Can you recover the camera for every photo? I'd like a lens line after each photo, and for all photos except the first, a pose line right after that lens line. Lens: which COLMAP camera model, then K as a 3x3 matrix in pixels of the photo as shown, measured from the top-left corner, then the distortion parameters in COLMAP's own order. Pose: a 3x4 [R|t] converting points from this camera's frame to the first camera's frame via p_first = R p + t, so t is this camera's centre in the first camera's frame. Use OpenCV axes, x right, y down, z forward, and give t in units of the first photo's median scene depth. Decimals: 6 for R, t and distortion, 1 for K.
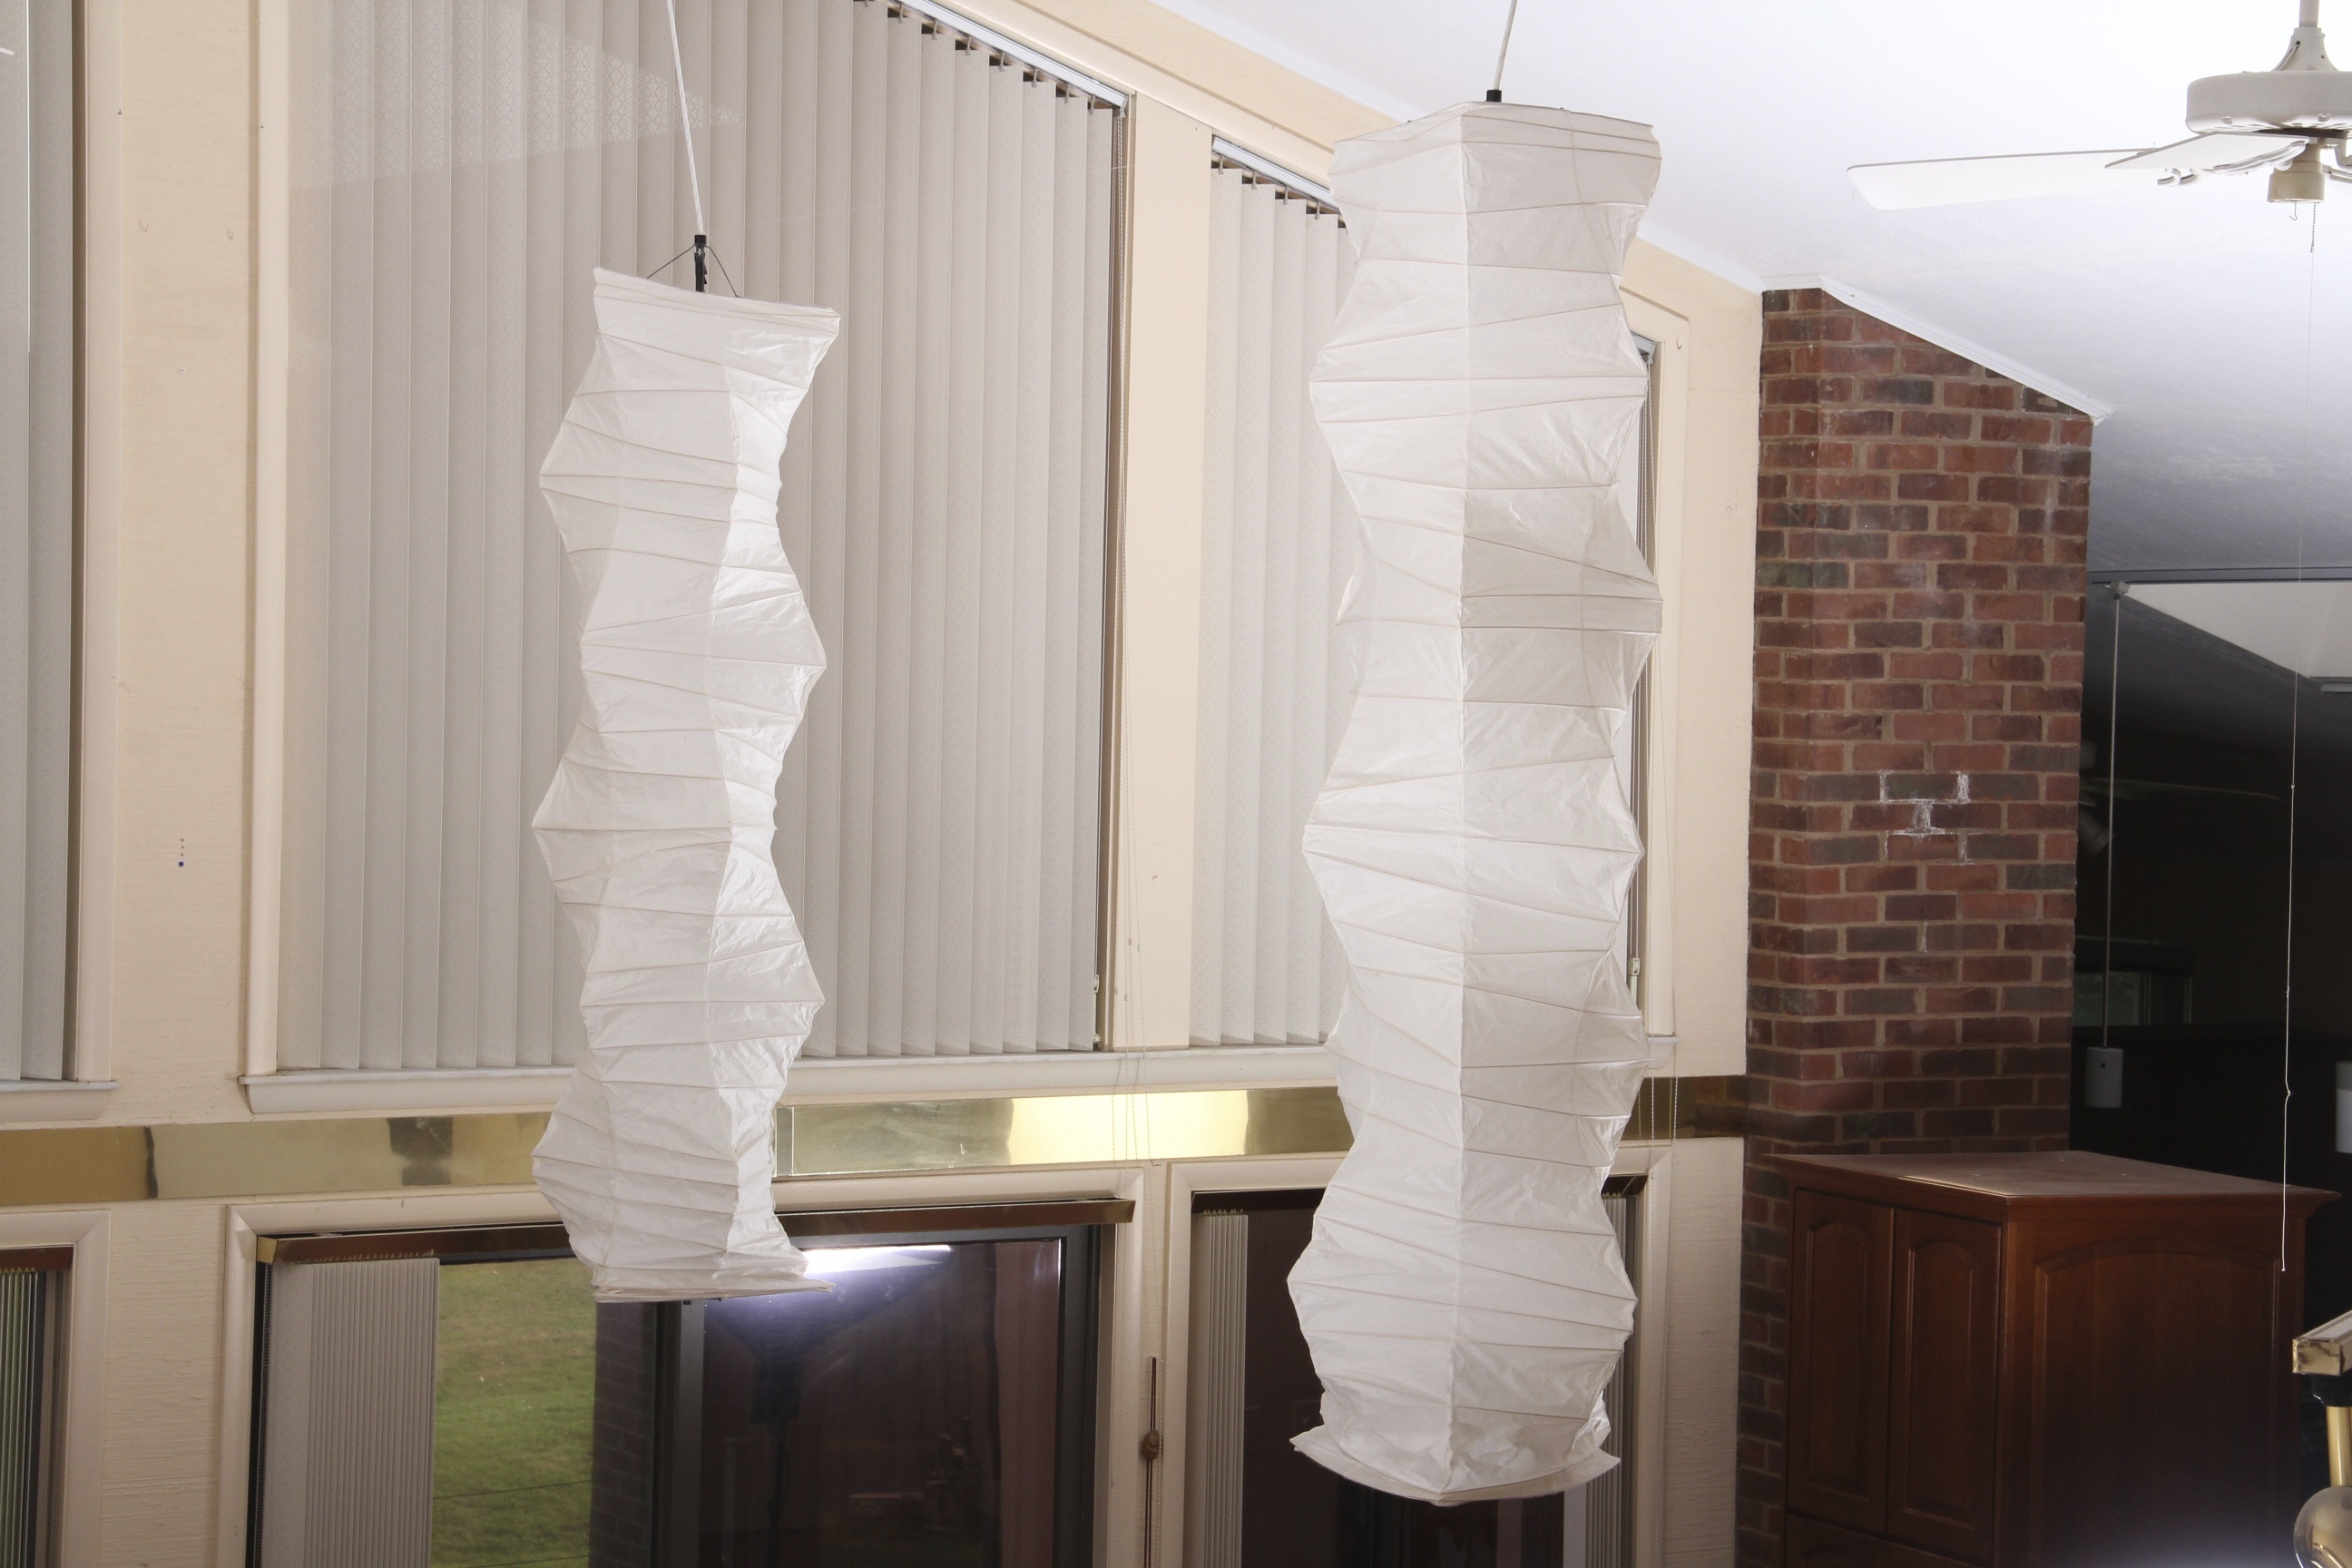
lens RADIAL K [[5302.1, 0, 1168.2], [0, 5302.1, 795.9], [0, 0, 1]] dist [0.384651, -0.070128]
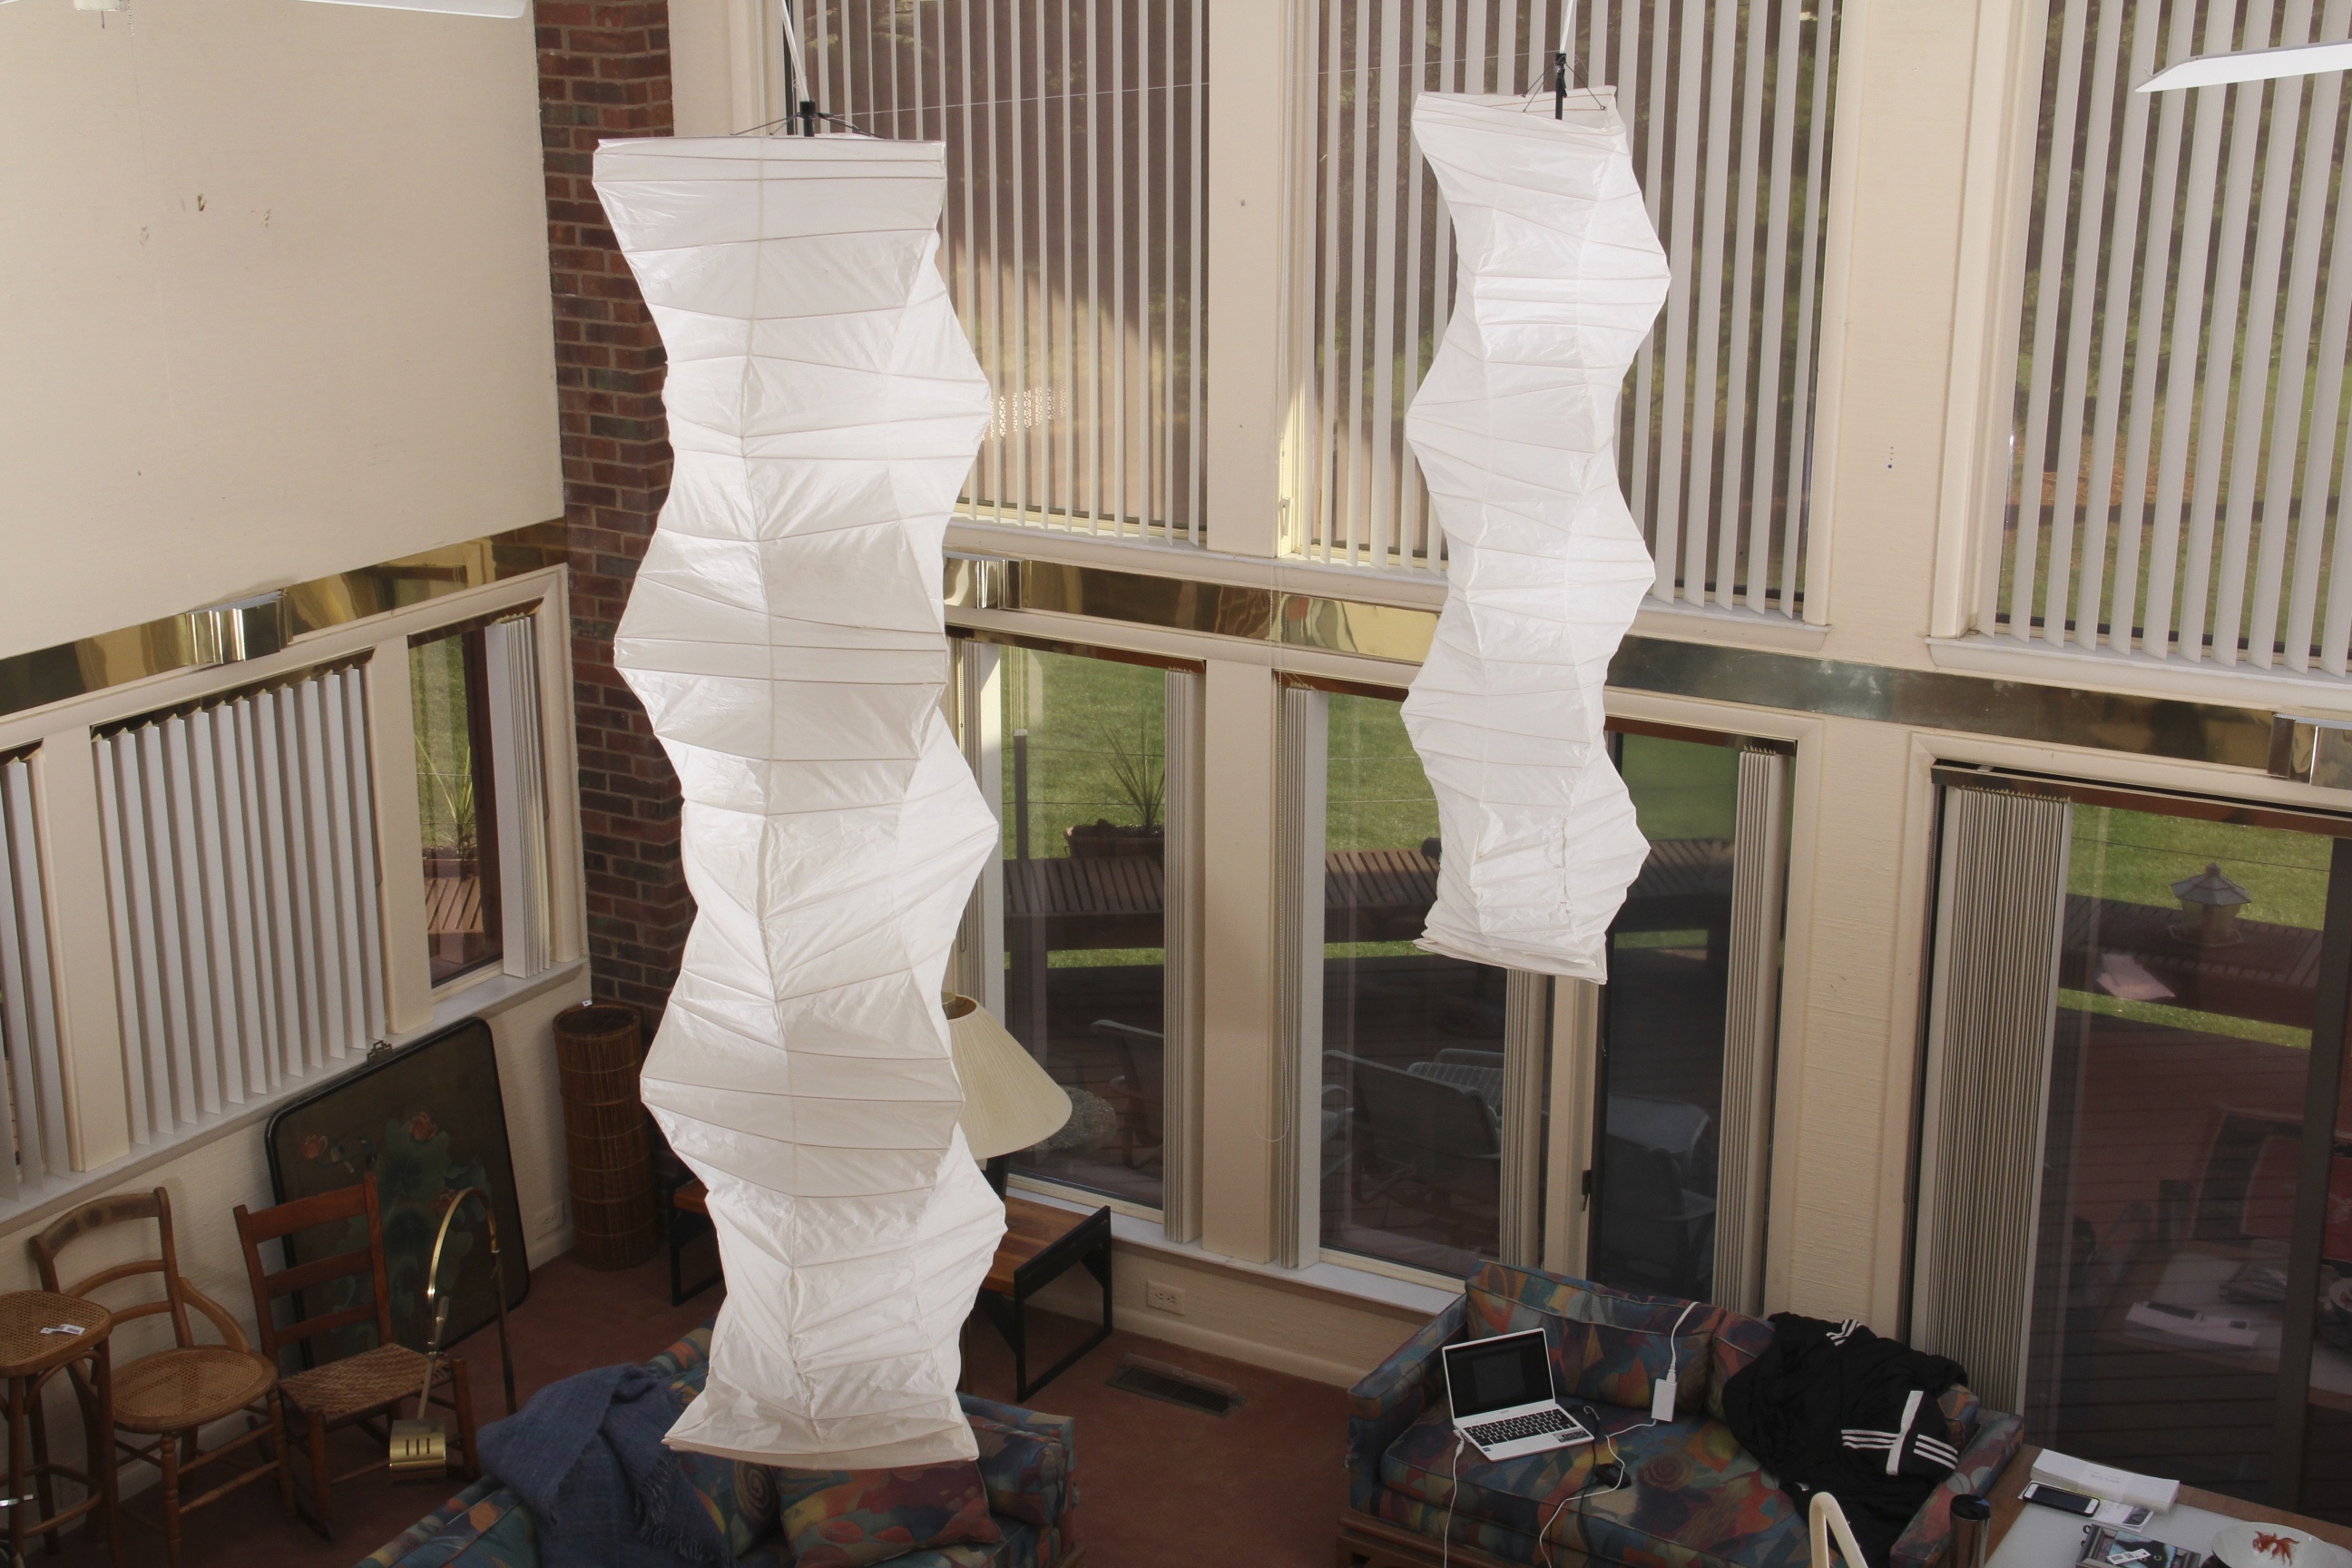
lens RADIAL K [[3109.1, 0, 1168.9], [0, 3109.1, 815.3], [0, 0, 1]] dist [0.026556, 0.351929]
pose [[0.504448, 0.227489, -0.832935, 0.459844], [-0.013007, 0.966561, 0.256107, -0.119096], [0.863344, -0.118359, 0.490539, 0.599370]]
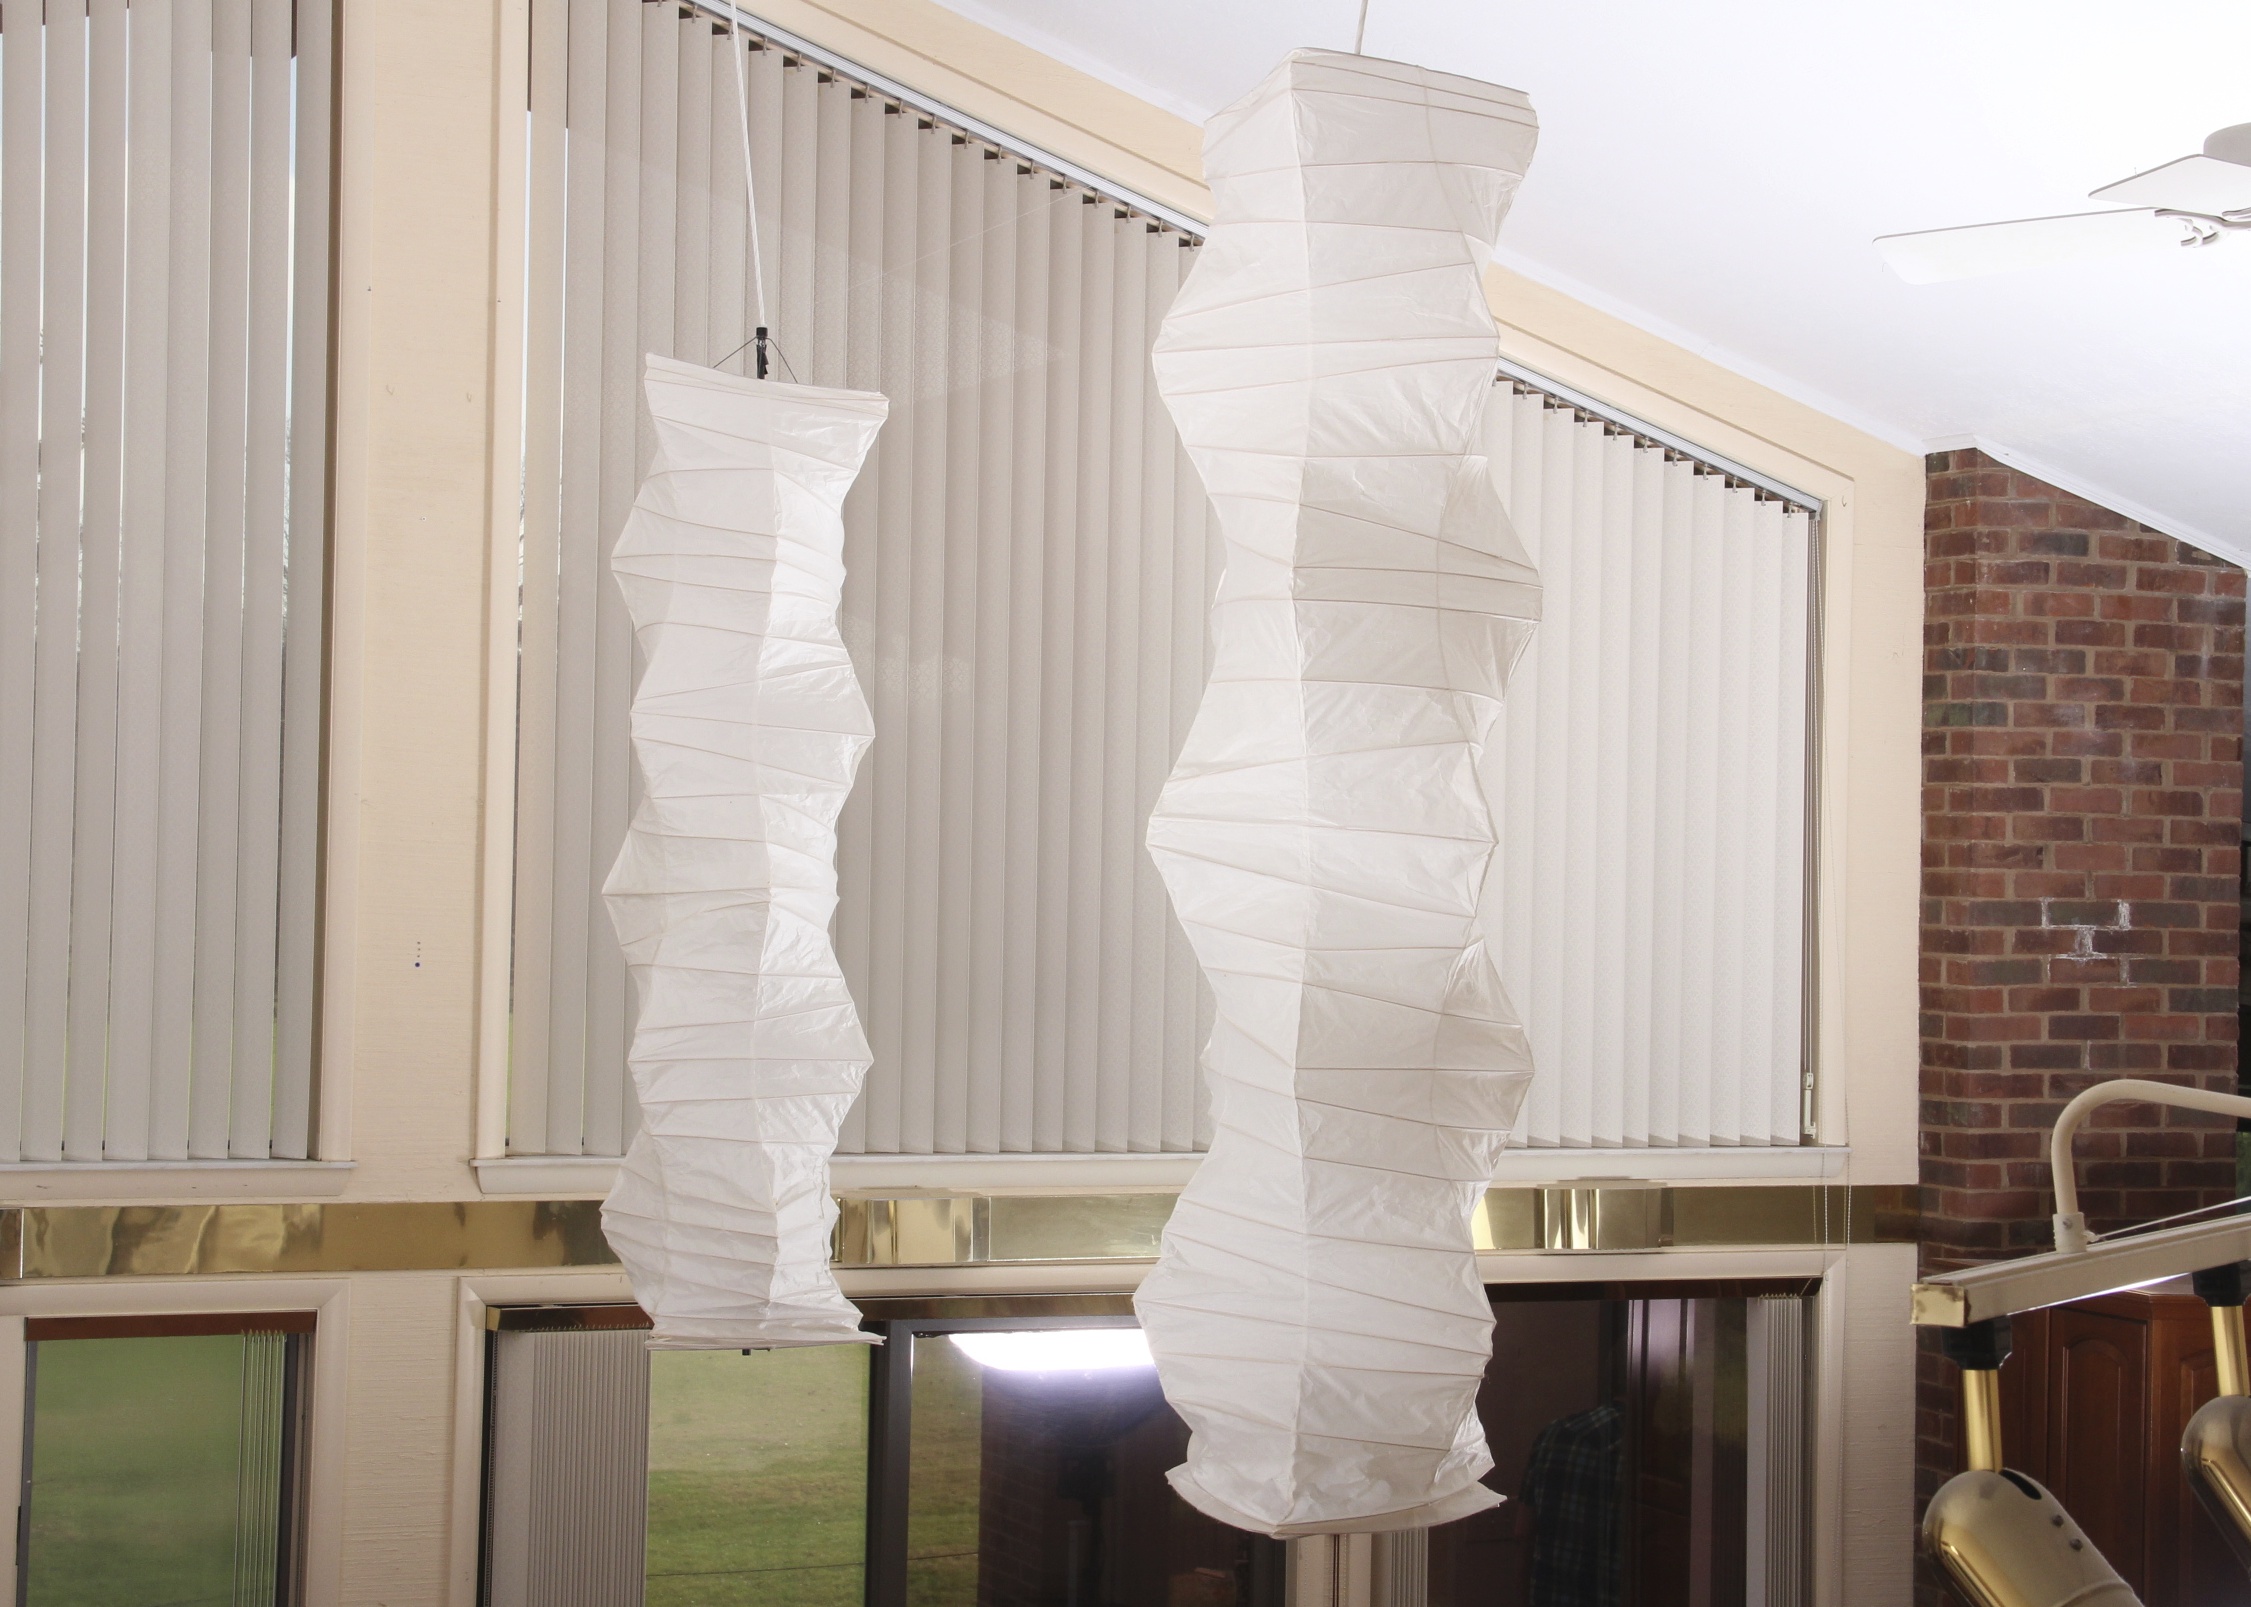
lens RADIAL K [[4245.1, 0, 1125.5], [0, 4245.1, 803.5], [0, 0, 1]] dist [0.155067, 0.275094]
pose [[0.991435, -0.005636, -0.130482, 0.093204], [-0.001527, 0.998500, -0.054727, 0.034374], [0.130595, 0.054458, 0.989939, 0.190382]]
